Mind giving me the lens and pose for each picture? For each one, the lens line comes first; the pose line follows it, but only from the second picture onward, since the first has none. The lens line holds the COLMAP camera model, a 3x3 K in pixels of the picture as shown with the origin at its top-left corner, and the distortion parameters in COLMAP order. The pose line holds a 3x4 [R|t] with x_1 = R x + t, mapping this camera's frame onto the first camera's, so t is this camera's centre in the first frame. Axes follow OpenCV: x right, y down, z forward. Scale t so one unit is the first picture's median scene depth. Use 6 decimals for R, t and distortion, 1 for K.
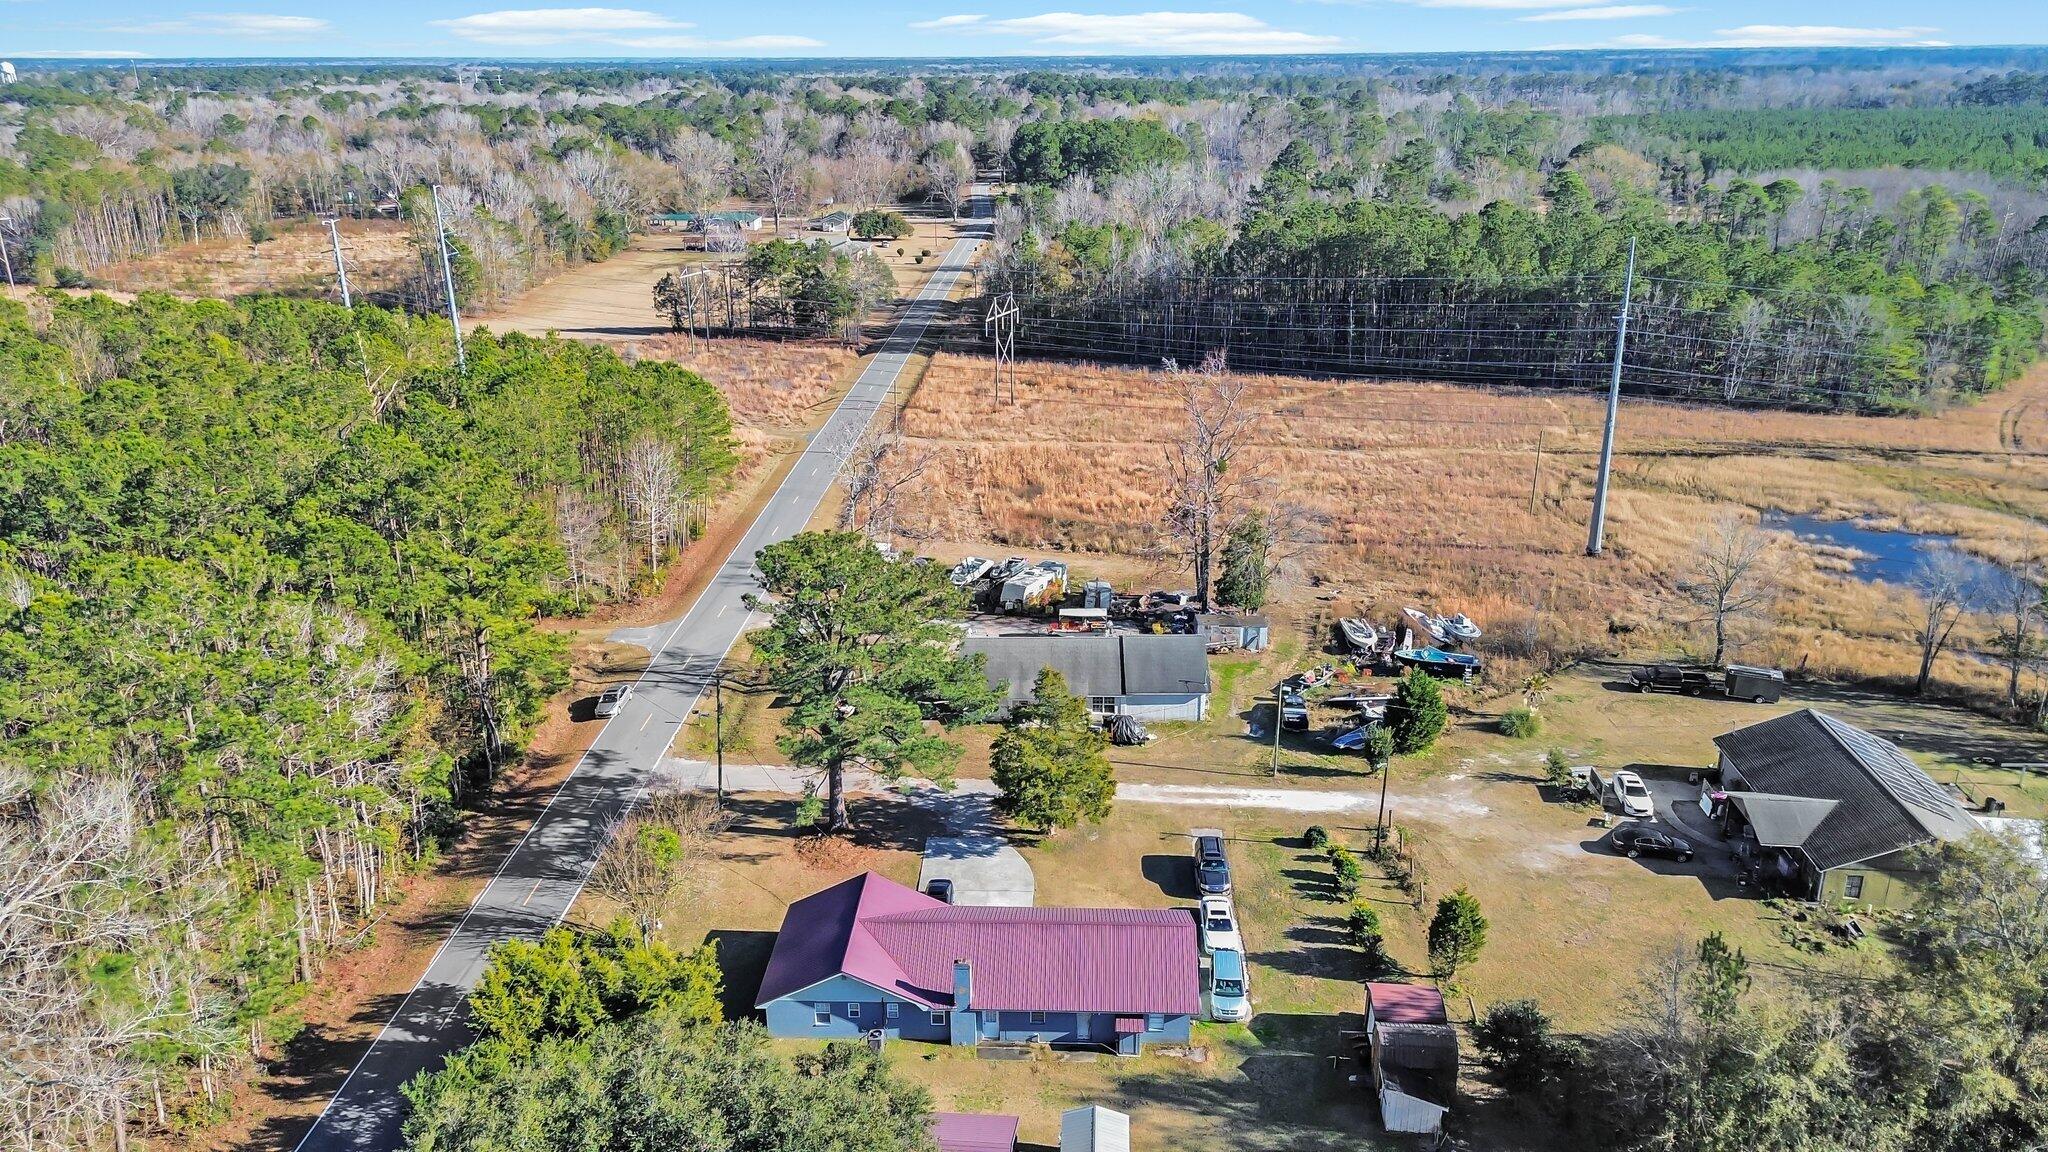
lens RADIAL K [[1436.7, 0, 1017.9], [0, 1436.7, 561.9], [0, 0, 1]] dist [0.078252, -0.108929]
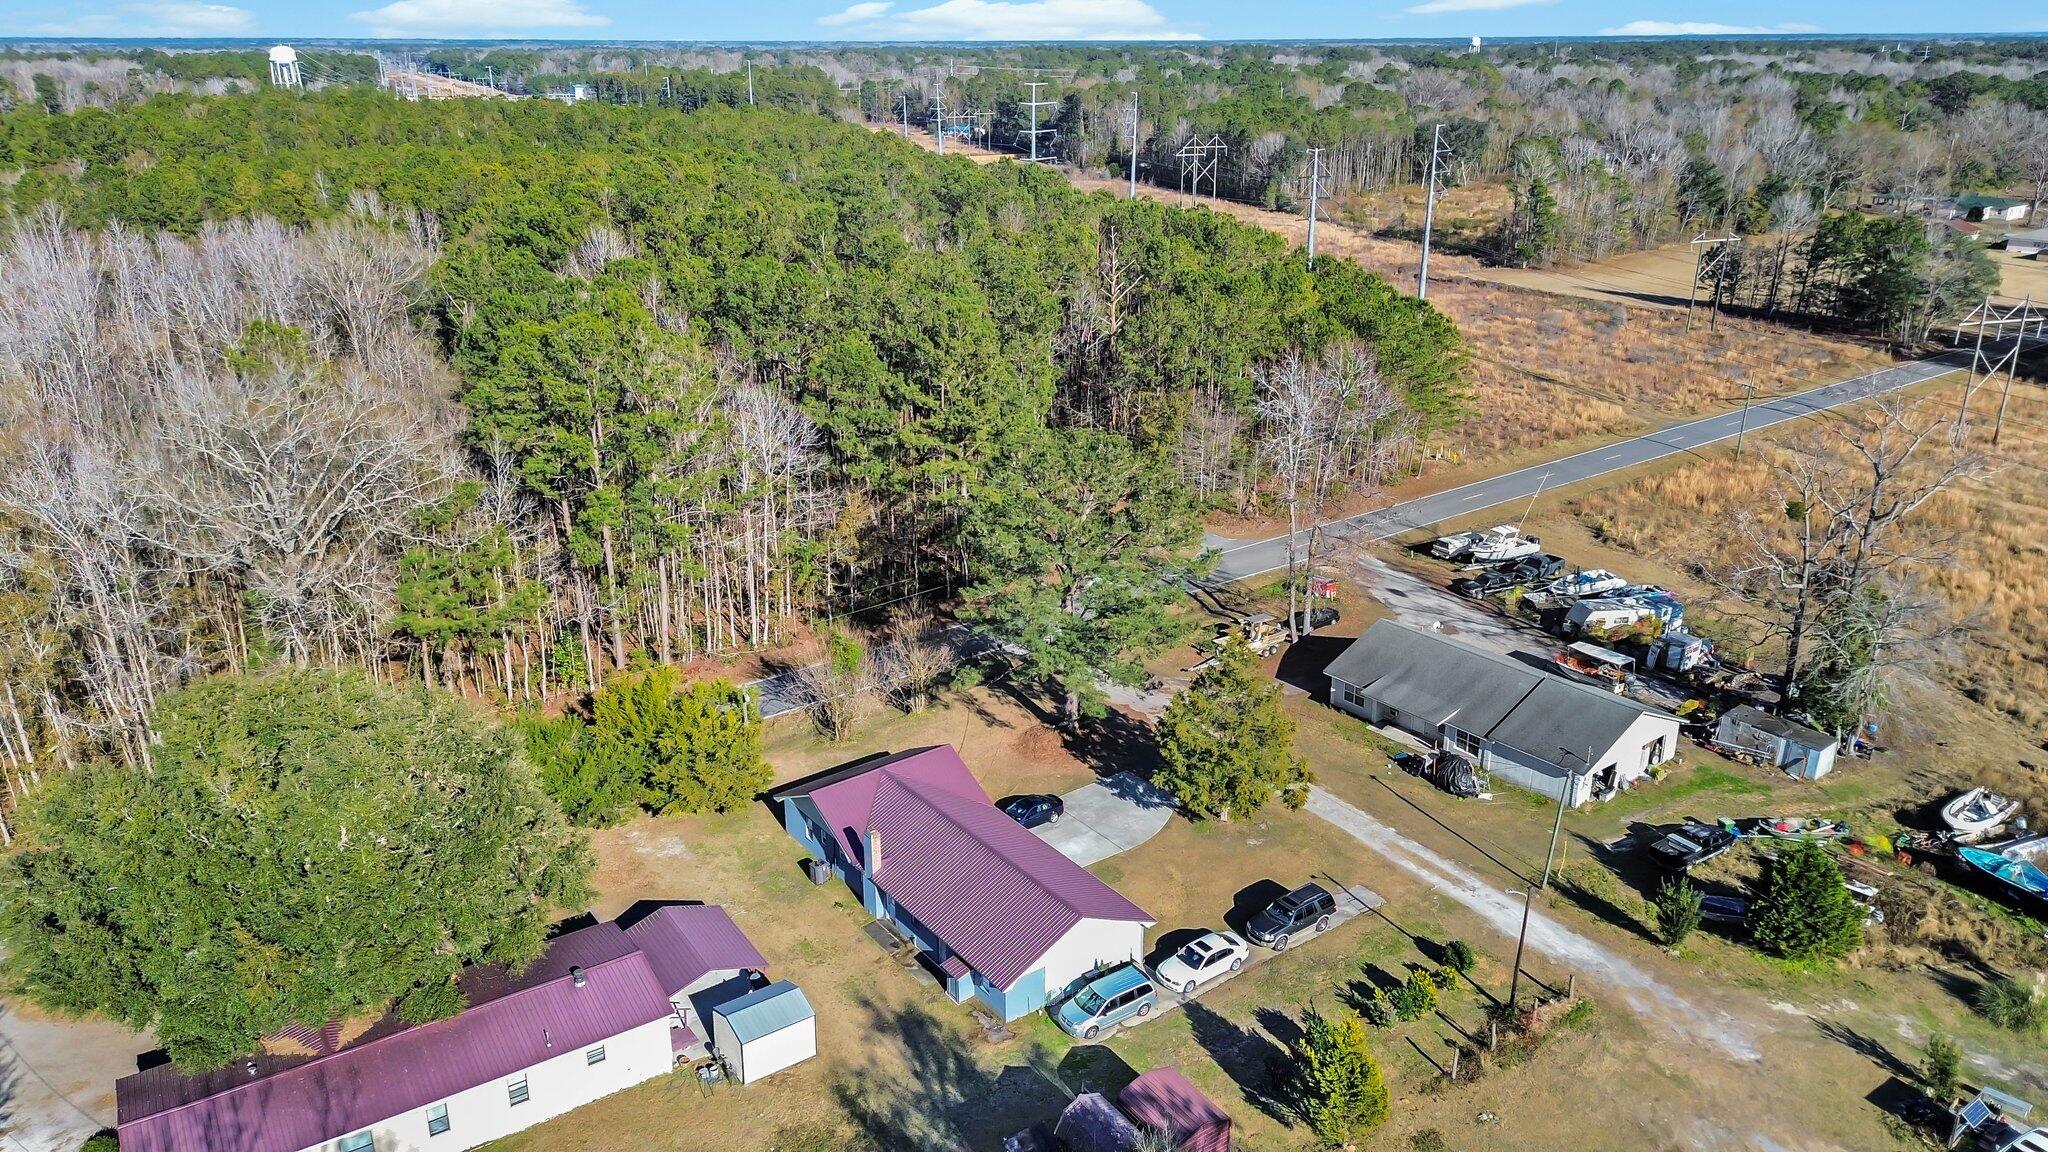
lens RADIAL K [[1436.7, 0, 1017.9], [0, 1436.7, 561.9], [0, 0, 1]] dist [0.078252, -0.108929]
pose [[0.631961, 0.270344, -0.726319, 0.491962], [-0.259447, 0.956909, 0.130432, -0.040309], [0.730283, 0.106013, 0.674869, 0.267577]]
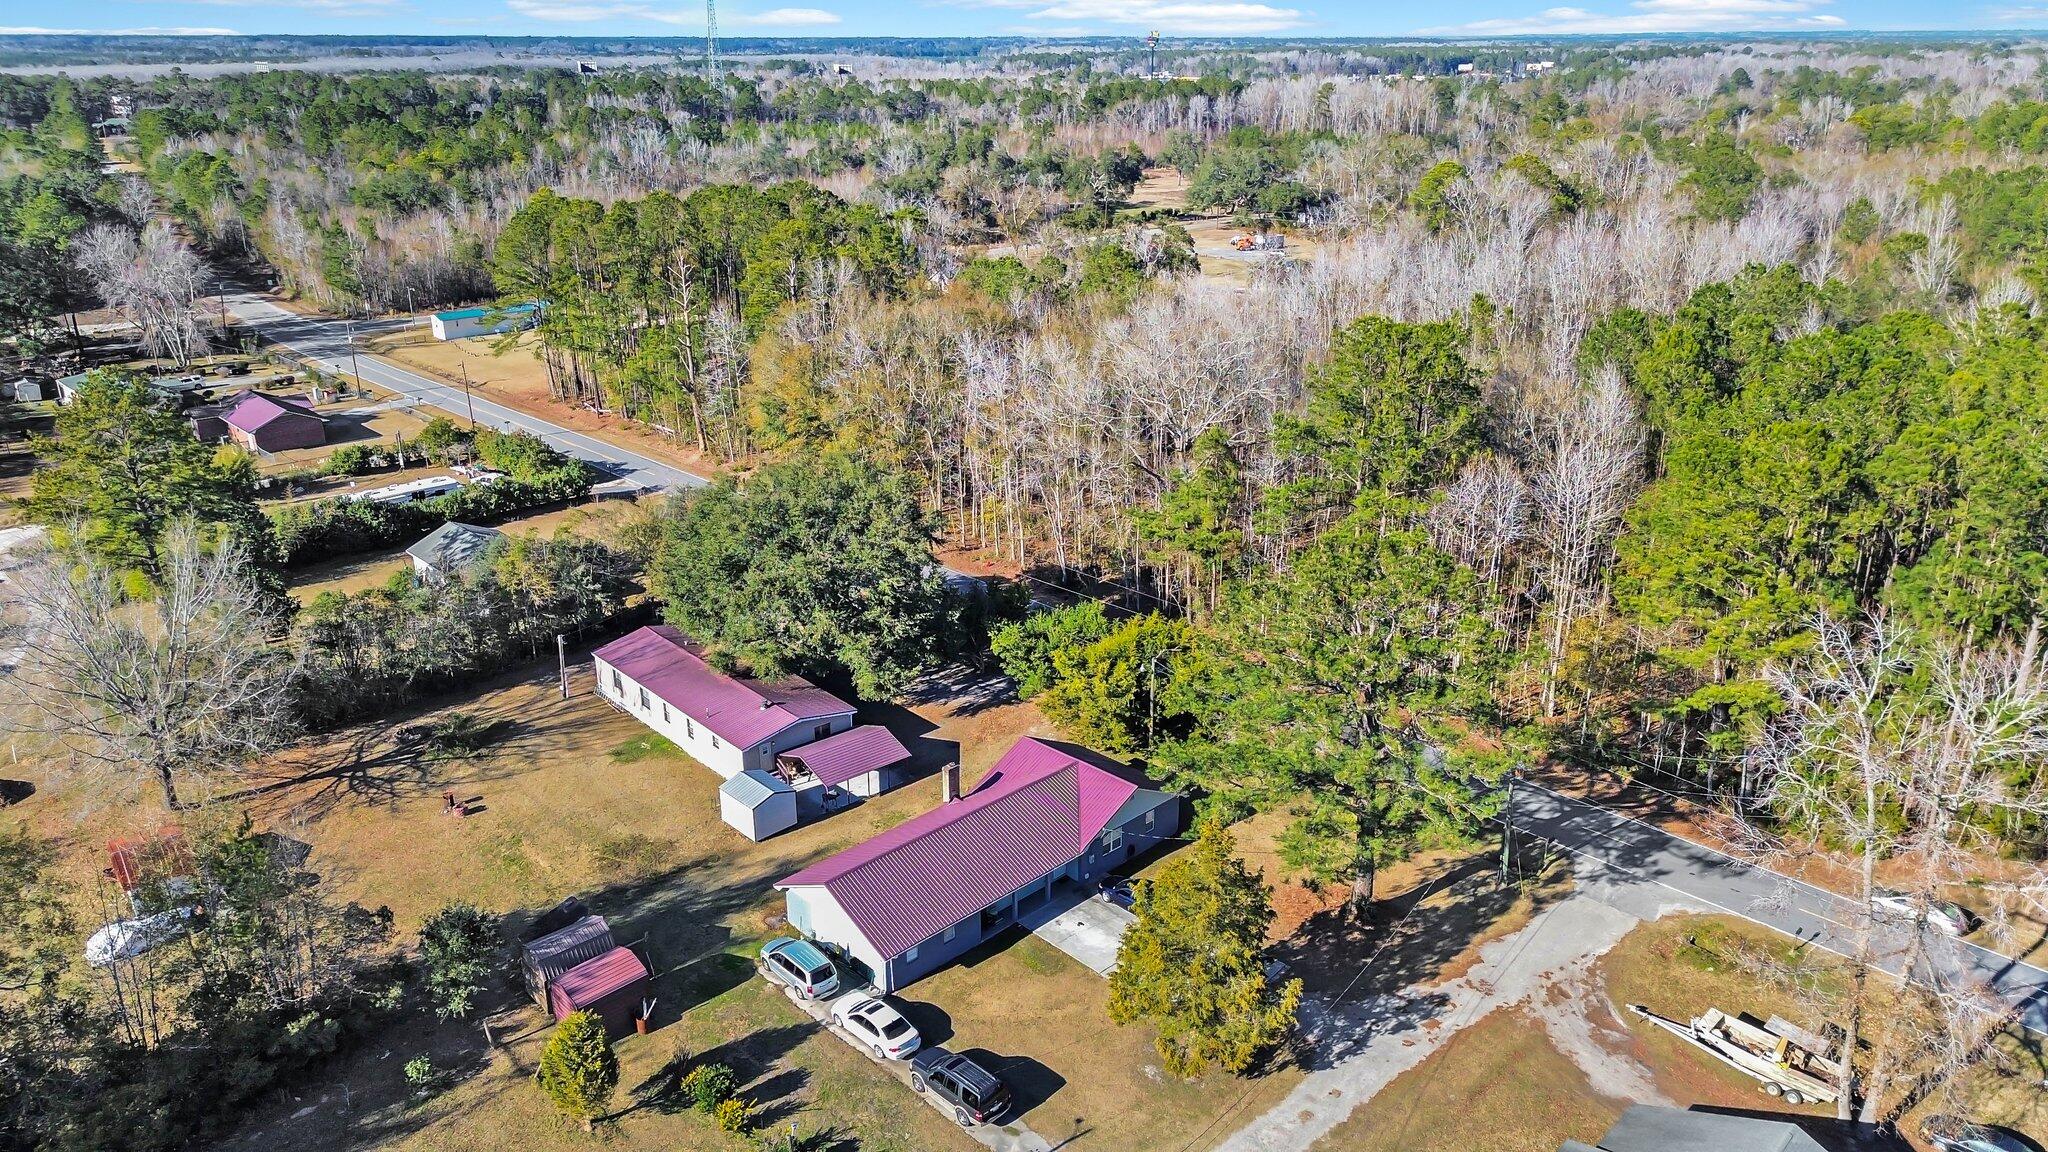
lens RADIAL K [[1436.7, 0, 1017.9], [0, 1436.7, 561.9], [0, 0, 1]] dist [0.078252, -0.108929]
pose [[-0.671275, 0.259284, -0.694379, 0.455175], [-0.243282, 0.807847, 0.536841, -0.319700], [0.700146, 0.529297, -0.479208, 1.049452]]
